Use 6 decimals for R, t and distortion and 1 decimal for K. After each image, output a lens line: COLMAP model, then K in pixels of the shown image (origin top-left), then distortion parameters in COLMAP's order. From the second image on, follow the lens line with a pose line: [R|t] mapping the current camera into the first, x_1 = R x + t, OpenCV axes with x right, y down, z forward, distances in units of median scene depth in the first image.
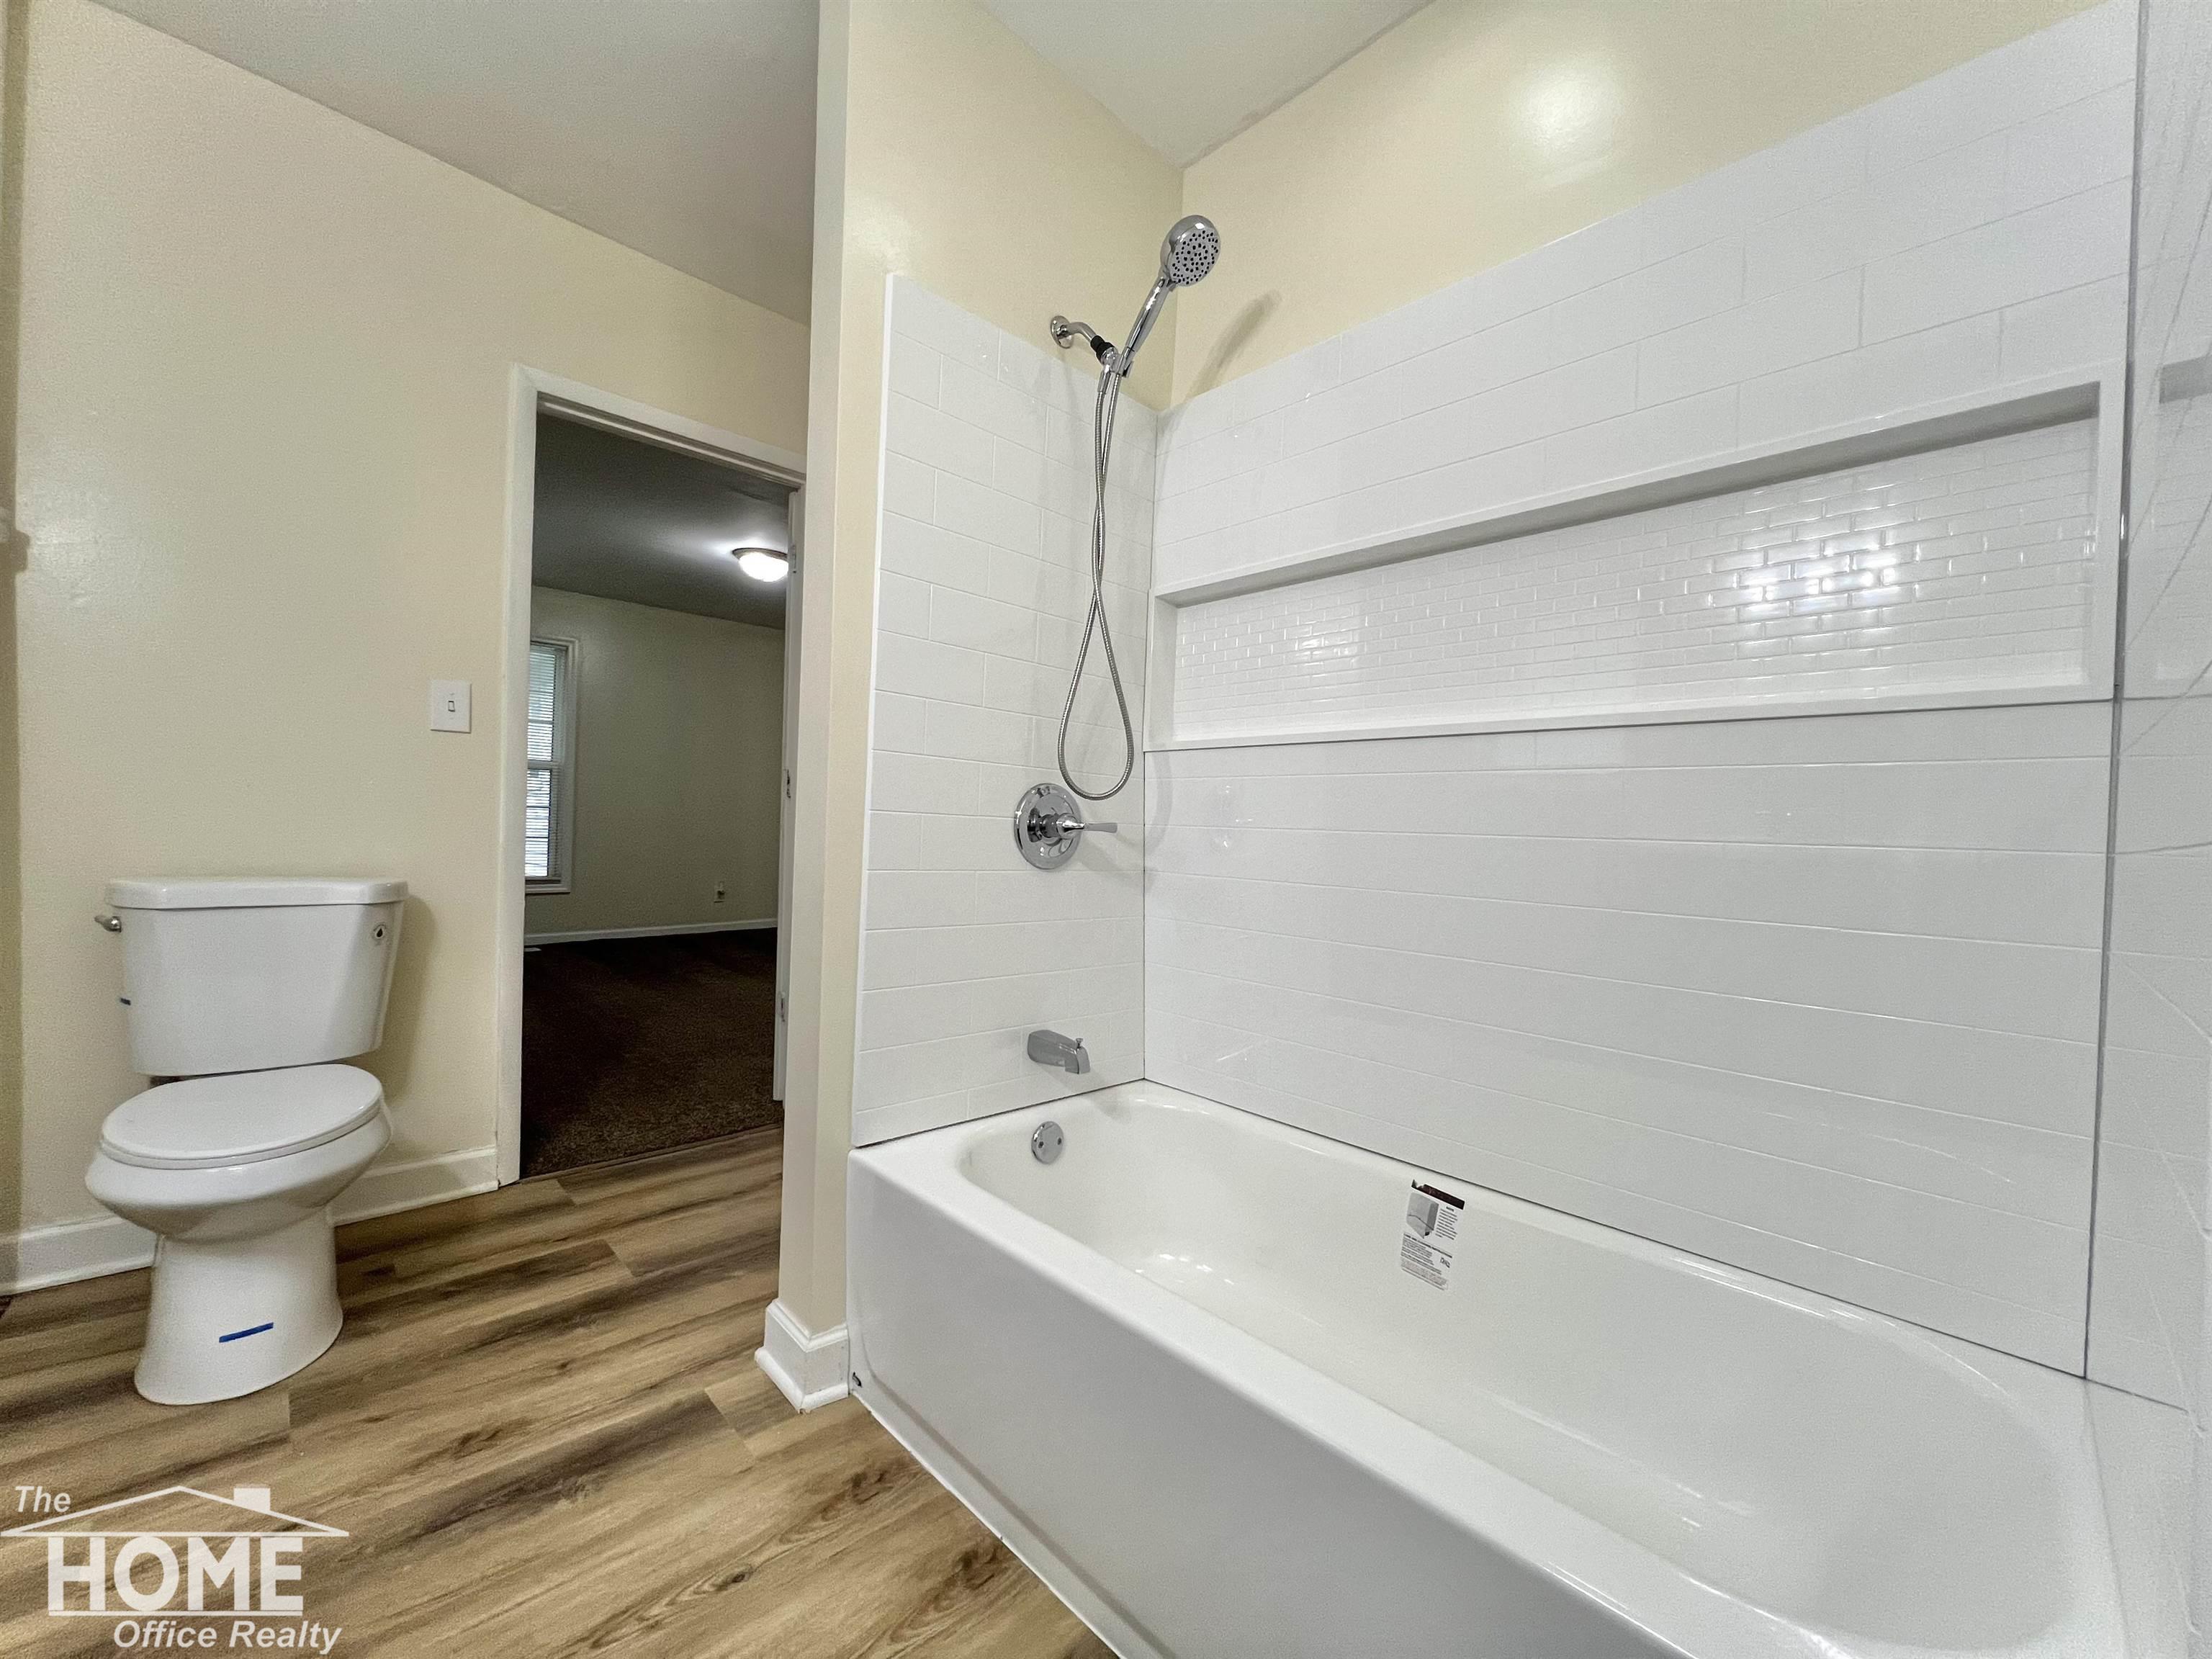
lens RADIAL K [[889.0, 0, 1108.9], [0, 889.0, 830.1], [0, 0, 1]] dist [-0.001823, 0.000474]
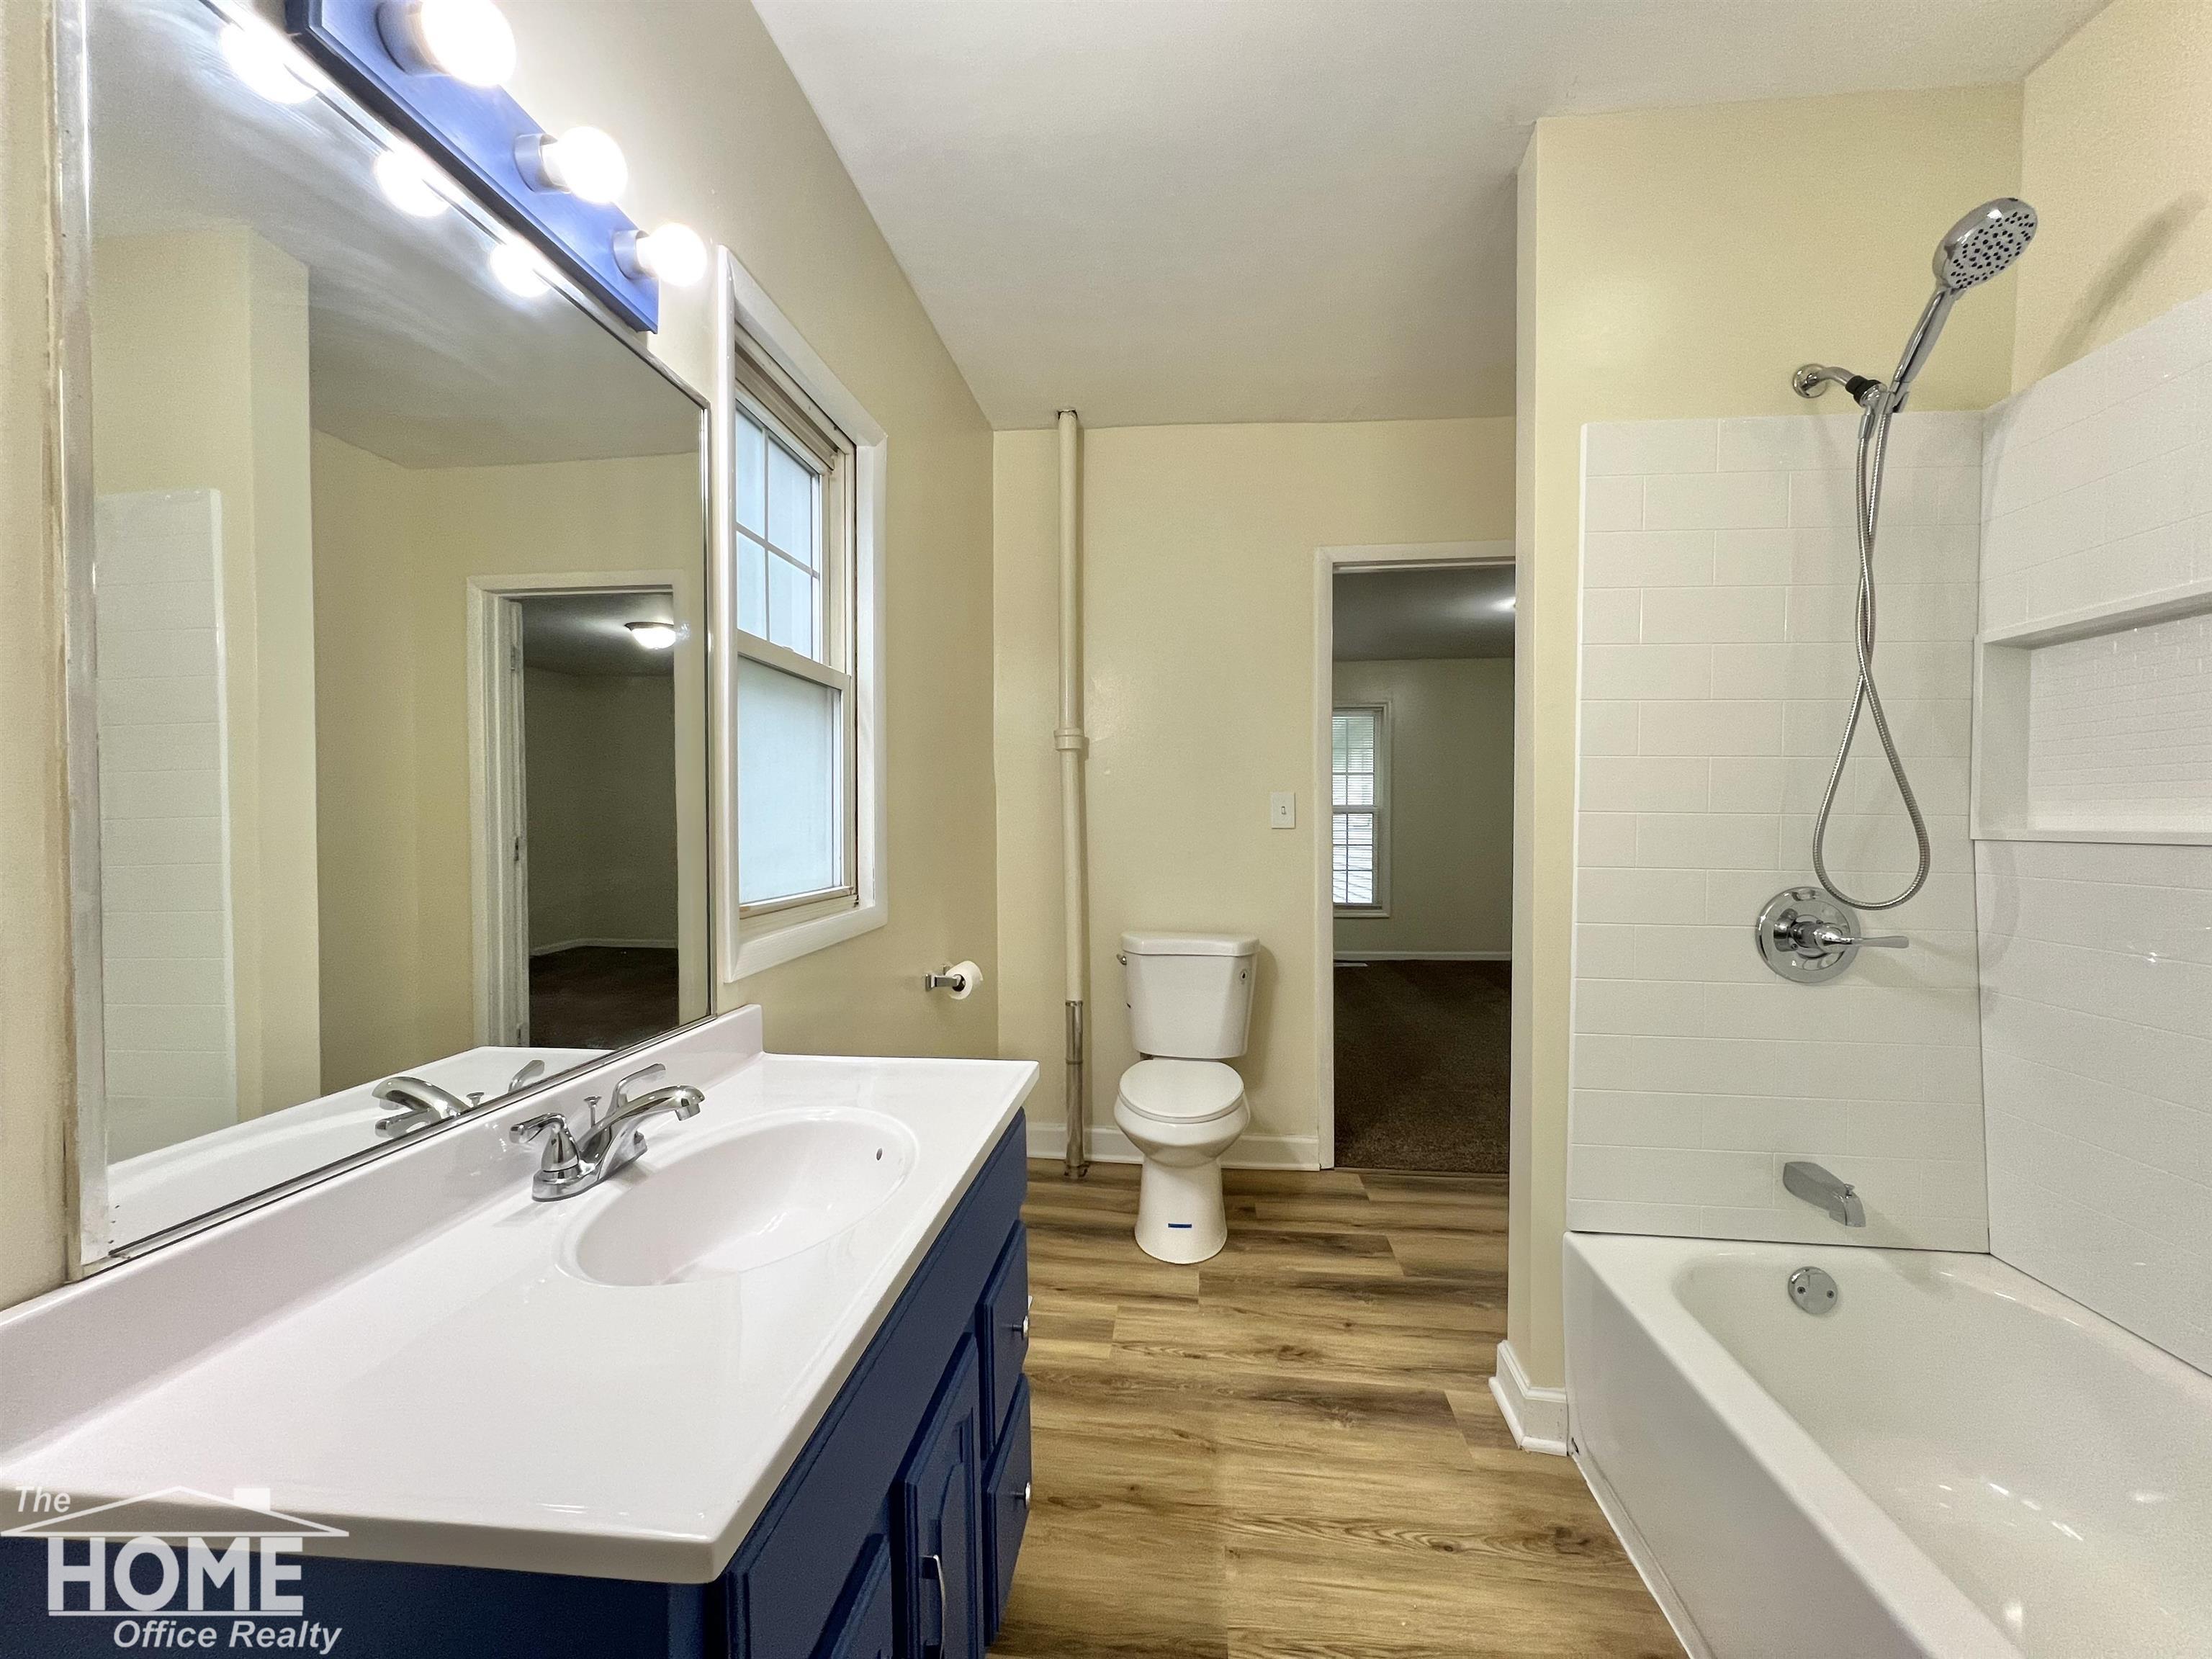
lens RADIAL K [[891.6, 0, 1105.9], [0, 891.6, 823.6], [0, 0, 1]] dist [0.001285, 0.000050]
pose [[0.642112, -0.027402, -0.766121, 0.182128], [0.018535, 0.999624, -0.020219, -0.119146], [0.766386, -0.001217, 0.642379, -0.131224]]
